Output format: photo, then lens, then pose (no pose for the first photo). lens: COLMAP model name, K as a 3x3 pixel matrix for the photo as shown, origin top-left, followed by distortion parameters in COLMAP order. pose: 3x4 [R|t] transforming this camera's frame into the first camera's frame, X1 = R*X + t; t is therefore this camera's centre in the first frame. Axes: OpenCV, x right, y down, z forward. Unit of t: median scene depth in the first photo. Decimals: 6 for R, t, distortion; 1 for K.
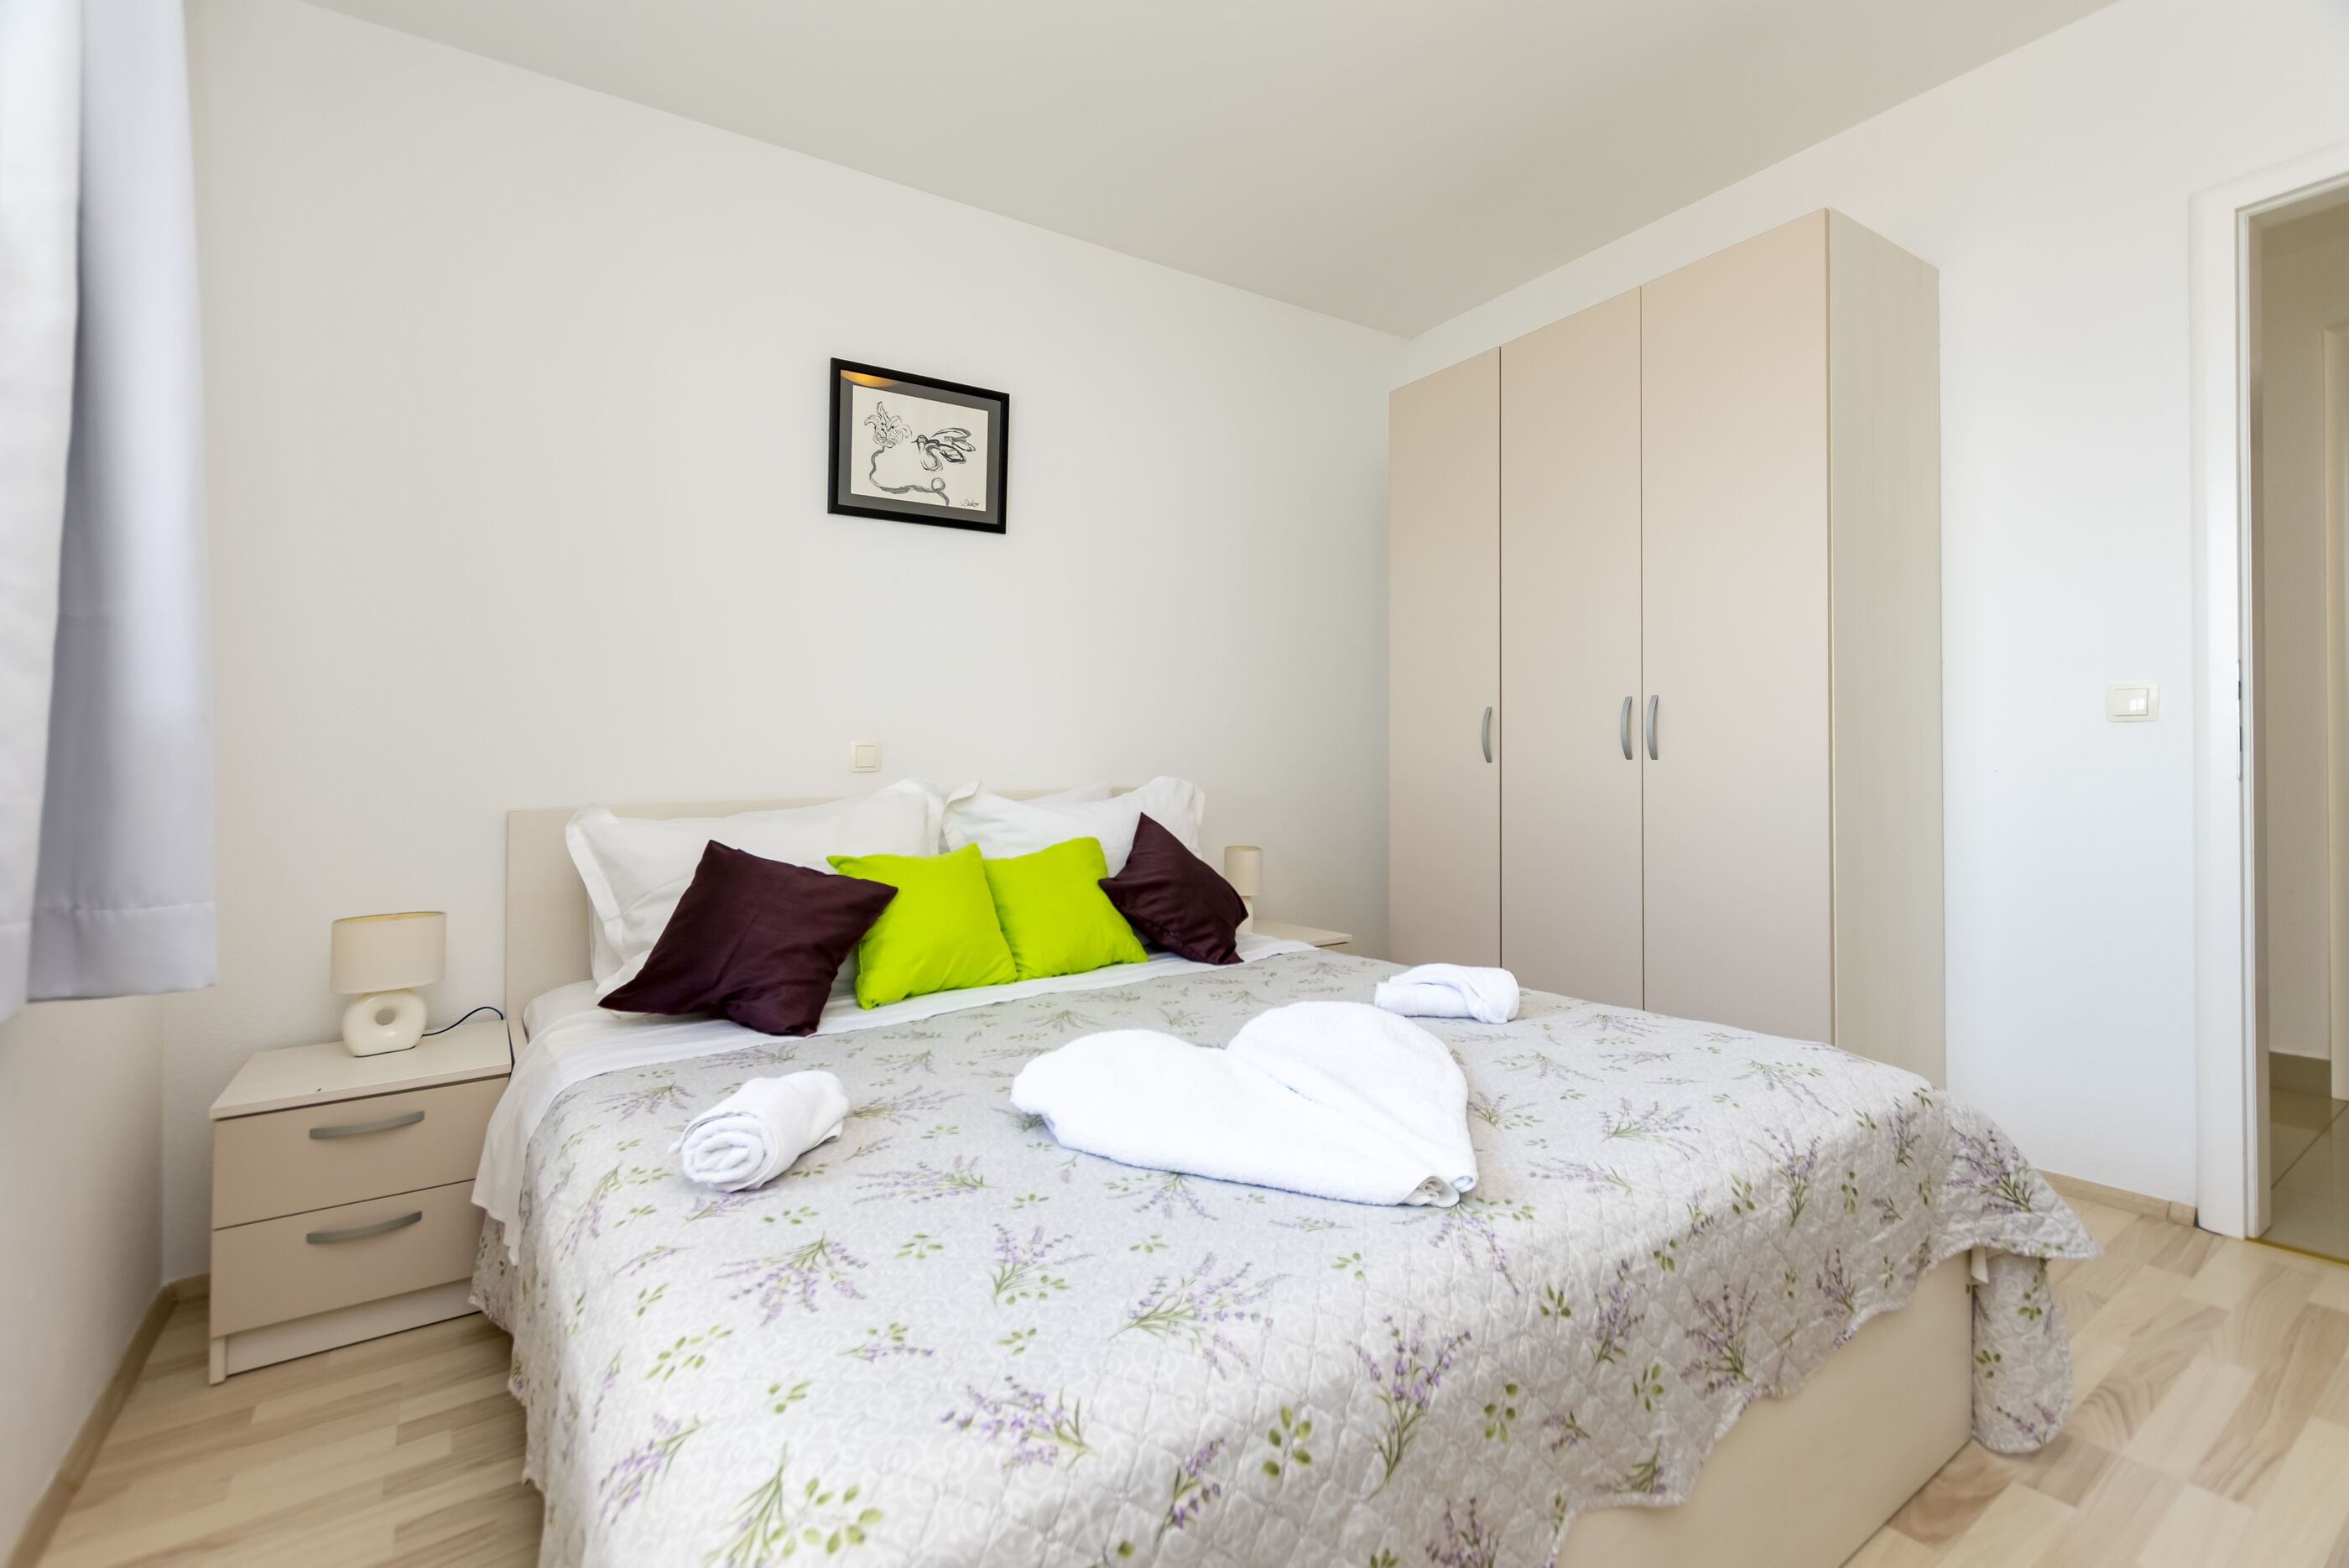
lens RADIAL K [[1010.0, 0, 1168.3], [0, 1010.0, 769.3], [0, 0, 1]] dist [-0.001838, -0.000032]
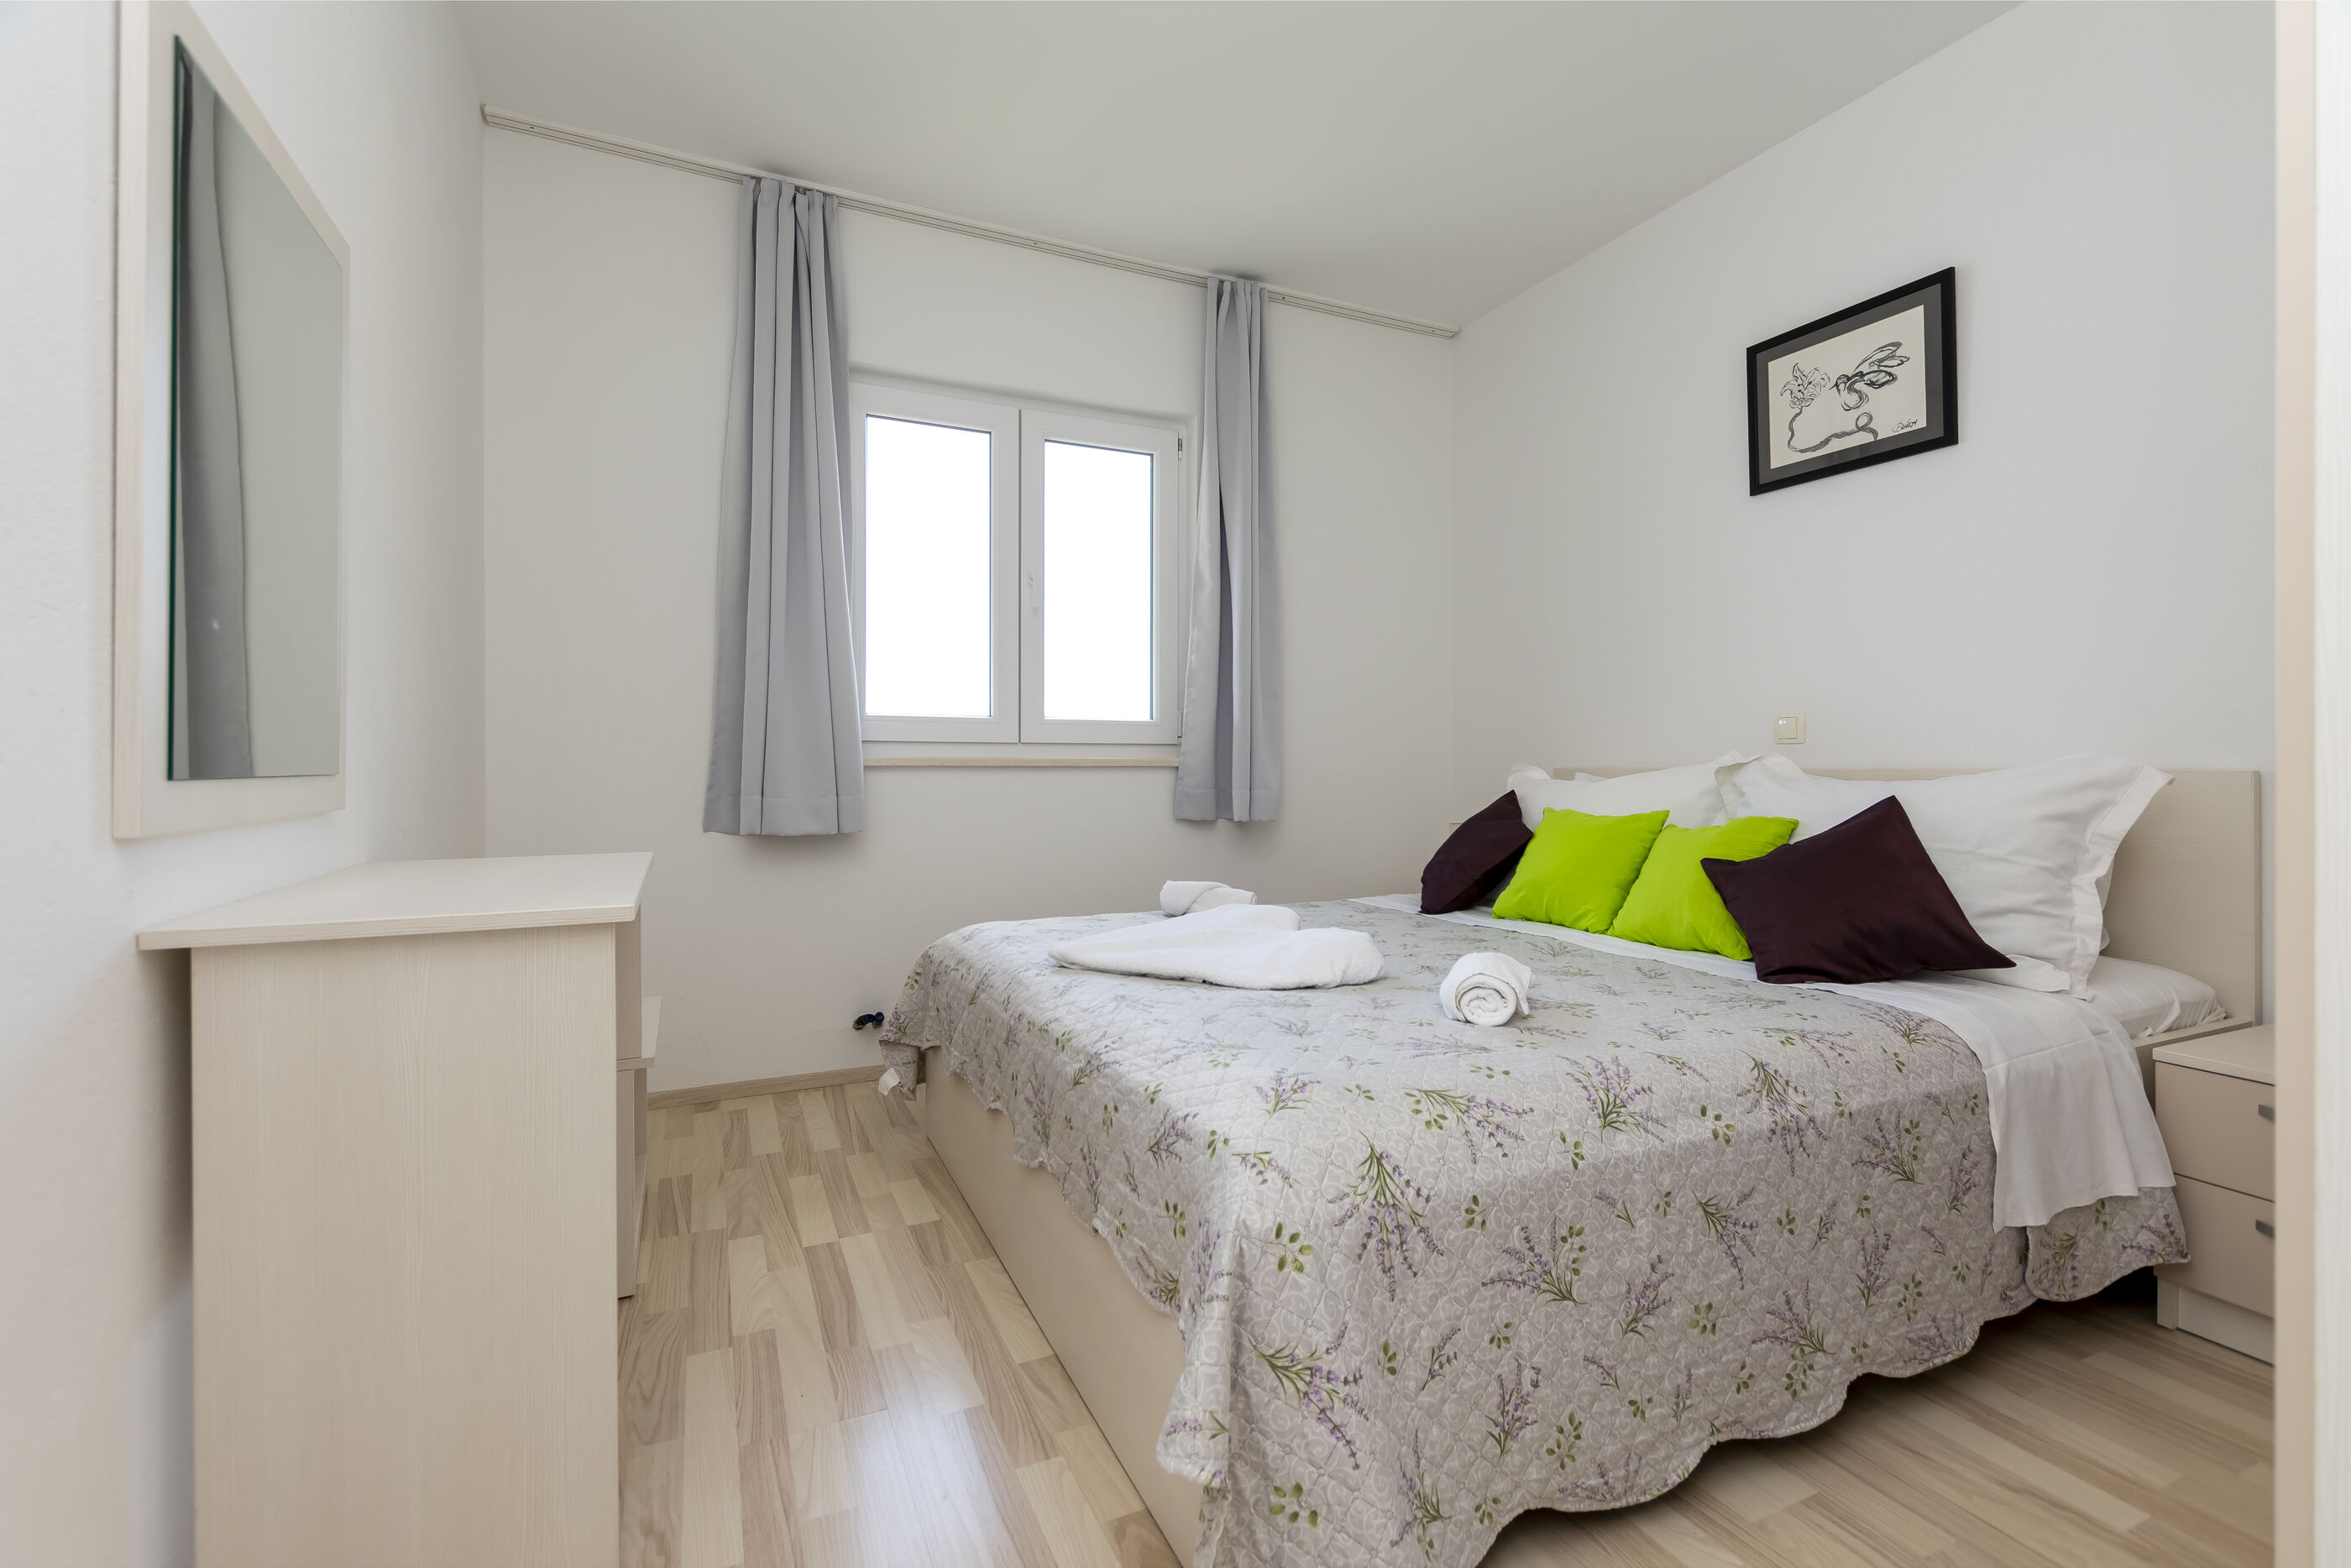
lens RADIAL K [[1010.7, 0, 1168.5], [0, 1010.7, 762.9], [0, 0, 1]] dist [-0.001838, -0.000032]
pose [[-0.147726, 0.020315, -0.988820, 0.754916], [-0.002311, 0.999779, 0.020885, 0.003467], [0.989026, 0.005371, -0.147646, 0.528178]]
